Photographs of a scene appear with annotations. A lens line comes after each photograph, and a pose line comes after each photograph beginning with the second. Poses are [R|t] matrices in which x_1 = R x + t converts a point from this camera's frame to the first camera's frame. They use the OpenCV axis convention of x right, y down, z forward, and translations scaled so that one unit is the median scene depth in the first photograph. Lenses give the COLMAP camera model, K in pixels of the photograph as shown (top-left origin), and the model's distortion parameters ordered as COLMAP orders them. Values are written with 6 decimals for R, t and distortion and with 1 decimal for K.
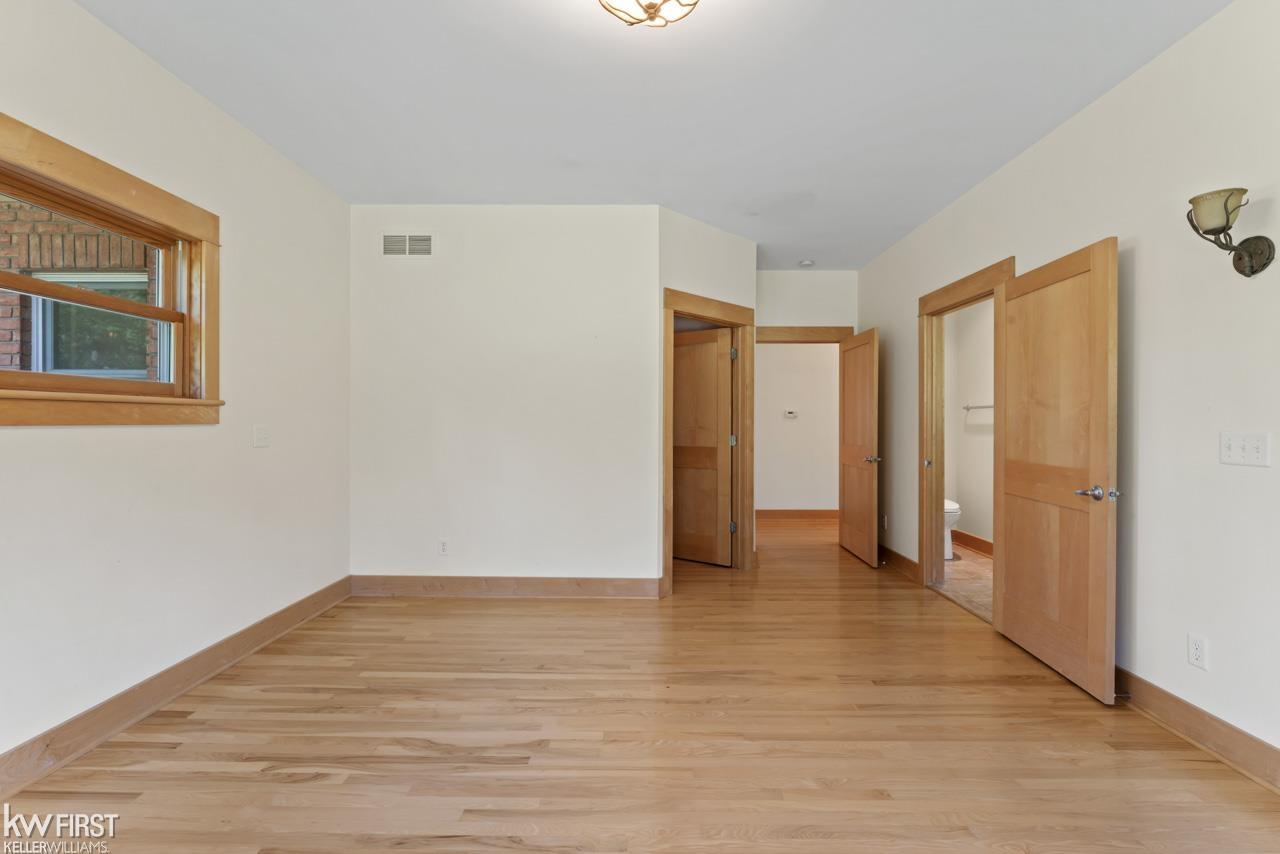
lens RADIAL K [[542.5, 0, 640.1], [0, 542.5, 422.7], [0, 0, 1]] dist [0.000431, 0.000117]
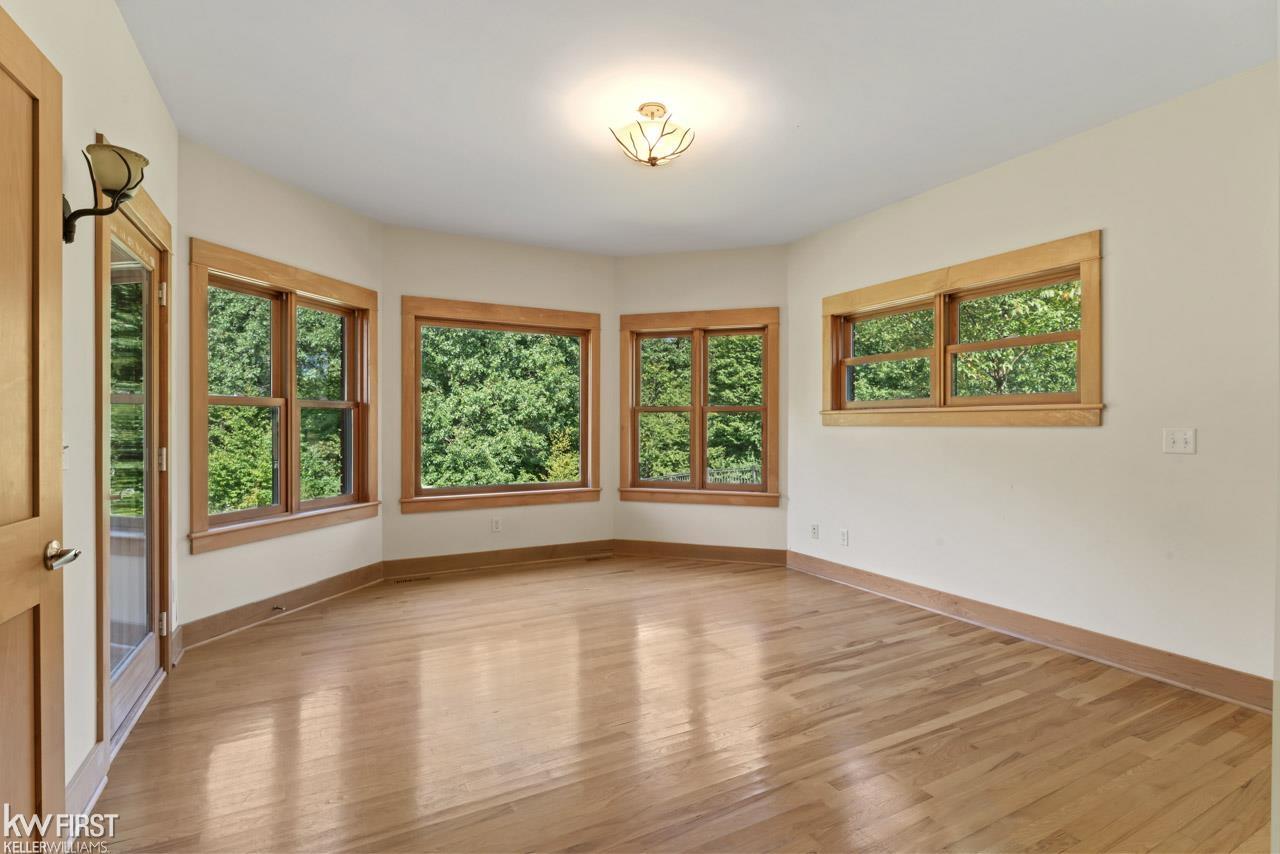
lens RADIAL K [[618.4, 0, 640.4], [0, 618.4, 429.8], [0, 0, 1]] dist [0.000134, -0.000001]
pose [[-0.879157, 0.000278, -0.476531, 0.644634], [-0.000622, 0.999998, 0.001731, 0.008197], [0.476531, 0.001818, -0.879156, 1.812317]]
